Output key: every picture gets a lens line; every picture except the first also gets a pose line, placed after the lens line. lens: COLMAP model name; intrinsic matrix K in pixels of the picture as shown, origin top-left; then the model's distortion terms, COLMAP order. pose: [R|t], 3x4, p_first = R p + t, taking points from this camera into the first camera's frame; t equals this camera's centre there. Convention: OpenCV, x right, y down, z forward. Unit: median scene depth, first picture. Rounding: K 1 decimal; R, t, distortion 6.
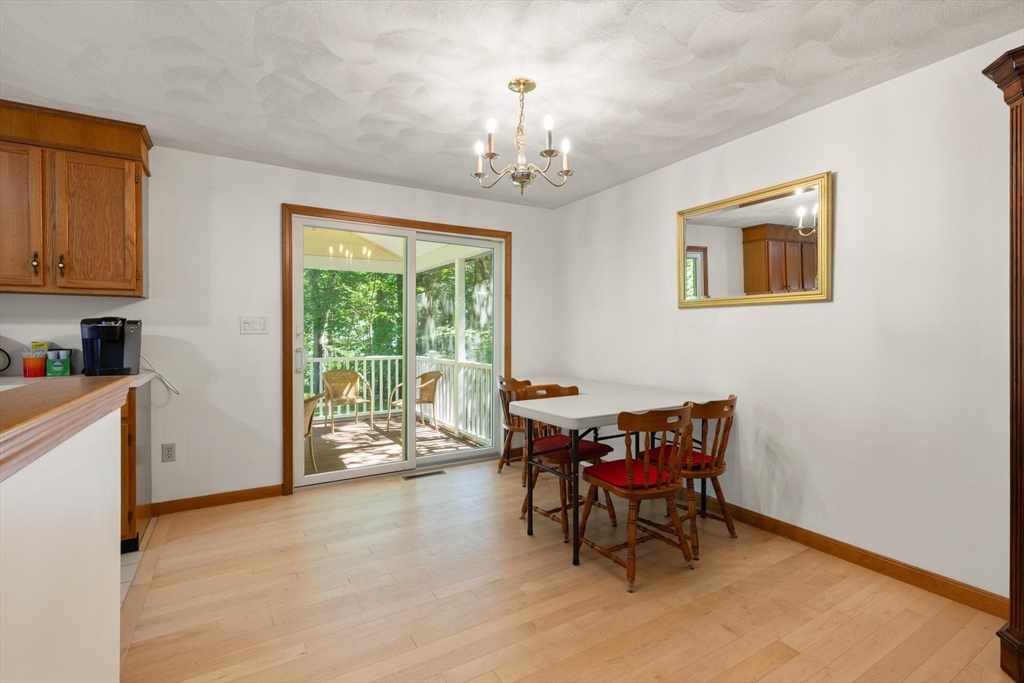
lens RADIAL K [[468.3, 0, 512.1], [0, 468.3, 337.8], [0, 0, 1]] dist [0.014806, 0.002600]
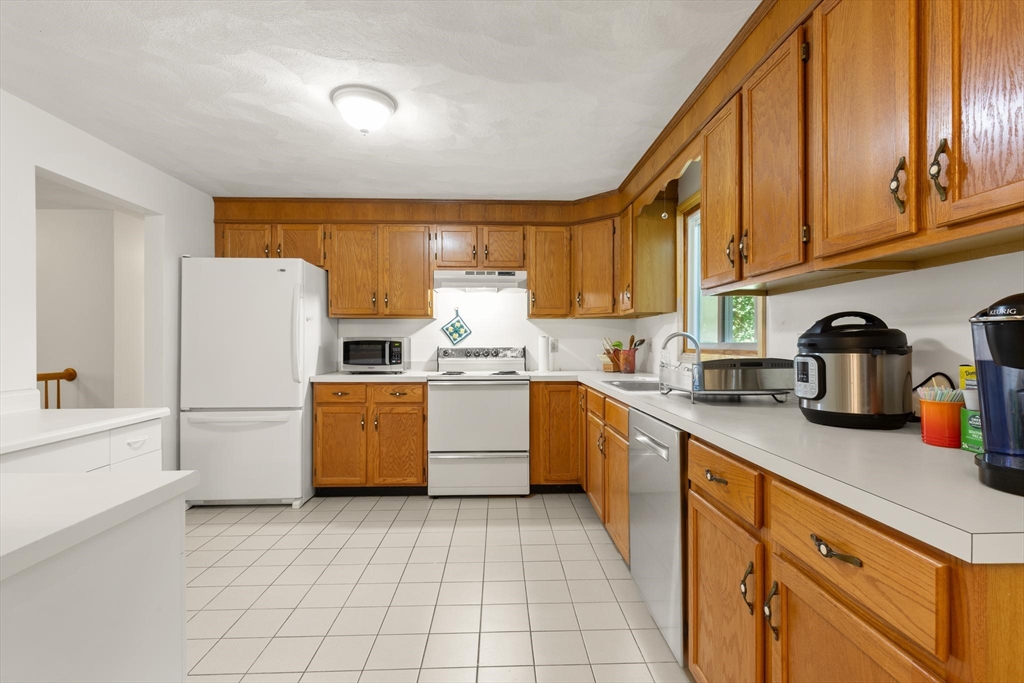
lens RADIAL K [[468.3, 0, 512.8], [0, 468.3, 343.1], [0, 0, 1]] dist [0.014806, 0.002600]
pose [[-0.488644, -0.000239, -0.872483, -0.433589], [-0.002626, 0.999996, 0.001197, -0.011028], [0.872480, 0.002876, -0.488642, 0.874174]]
